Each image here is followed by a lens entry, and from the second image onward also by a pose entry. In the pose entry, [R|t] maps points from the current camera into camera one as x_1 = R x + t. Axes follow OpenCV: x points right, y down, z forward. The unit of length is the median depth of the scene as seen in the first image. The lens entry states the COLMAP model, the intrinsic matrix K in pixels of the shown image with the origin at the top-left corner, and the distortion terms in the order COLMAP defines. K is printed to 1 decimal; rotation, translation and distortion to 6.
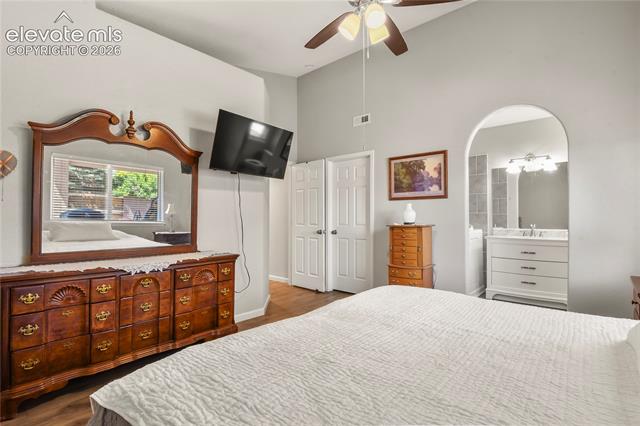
lens RADIAL K [[309.3, 0, 321.5], [0, 309.3, 216.0], [0, 0, 1]] dist [-0.011495, -0.003041]
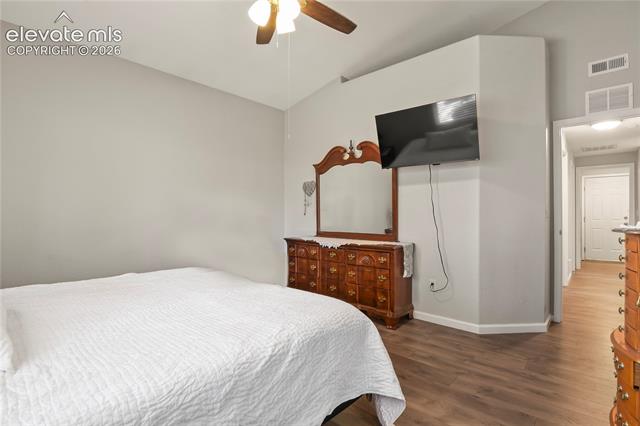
lens RADIAL K [[309.3, 0, 321.5], [0, 309.3, 210.6], [0, 0, 1]] dist [-0.011495, -0.003041]
pose [[-0.019409, -0.003552, -0.999805, 0.827557], [0.015994, 0.999865, -0.003862, 0.002420], [0.999684, -0.016066, -0.019349, 0.835739]]
